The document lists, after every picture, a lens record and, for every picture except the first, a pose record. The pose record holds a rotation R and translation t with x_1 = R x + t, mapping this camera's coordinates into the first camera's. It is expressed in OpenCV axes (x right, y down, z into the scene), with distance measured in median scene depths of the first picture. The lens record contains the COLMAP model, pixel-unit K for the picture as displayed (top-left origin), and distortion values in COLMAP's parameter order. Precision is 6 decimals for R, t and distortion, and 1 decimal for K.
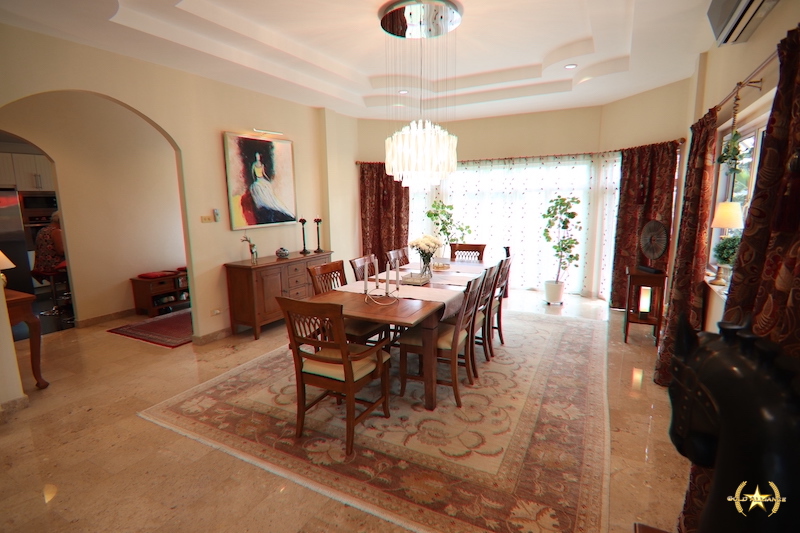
lens RADIAL K [[408.7, 0, 398.9], [0, 408.7, 267.5], [0, 0, 1]] dist [-0.013802, -0.006056]
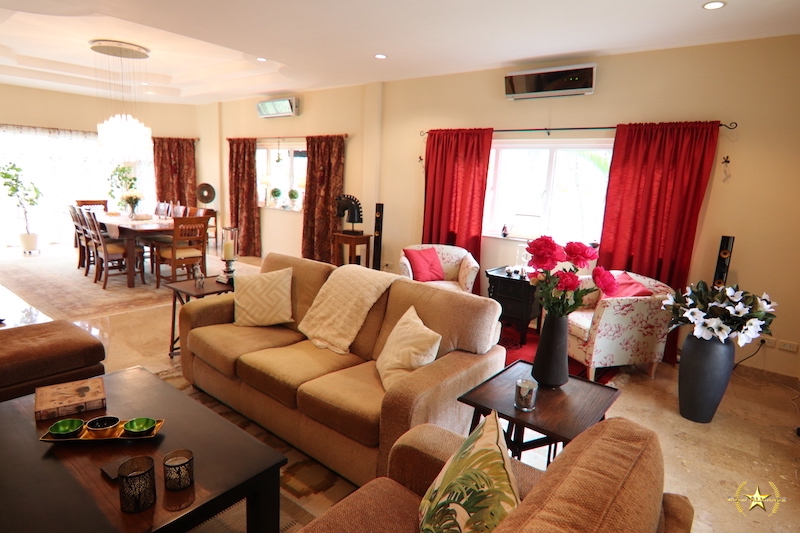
lens RADIAL K [[466.8, 0, 399.7], [0, 466.8, 268.6], [0, 0, 1]] dist [-0.008908, -0.007757]
pose [[0.179832, -0.157806, 0.970957, -1.131579], [0.112705, 0.983854, 0.139028, 0.063328], [-0.977220, 0.084430, 0.194714, -0.220243]]
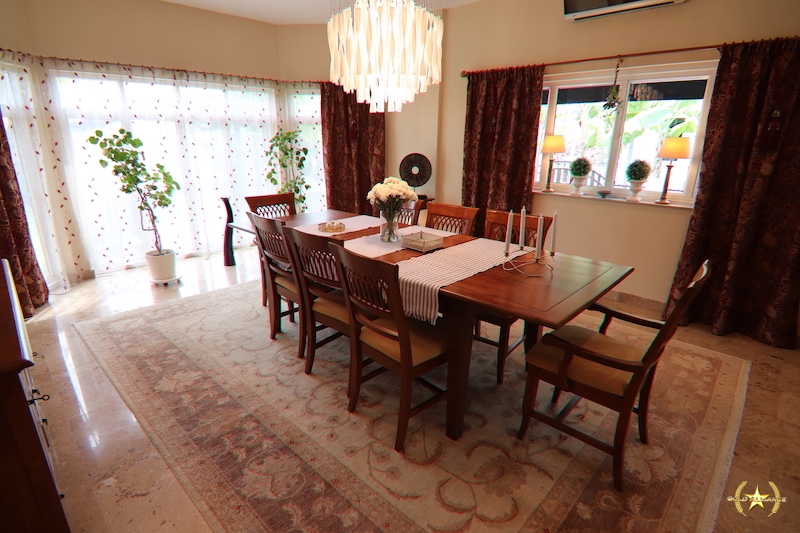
lens RADIAL K [[408.7, 0, 394.6], [0, 408.7, 272.2], [0, 0, 1]] dist [-0.013802, -0.006056]
pose [[0.270602, -0.279886, 0.921107, -0.458072], [0.148960, 0.957454, 0.247169, -0.072169], [-0.951097, 0.070324, 0.300781, 0.609168]]
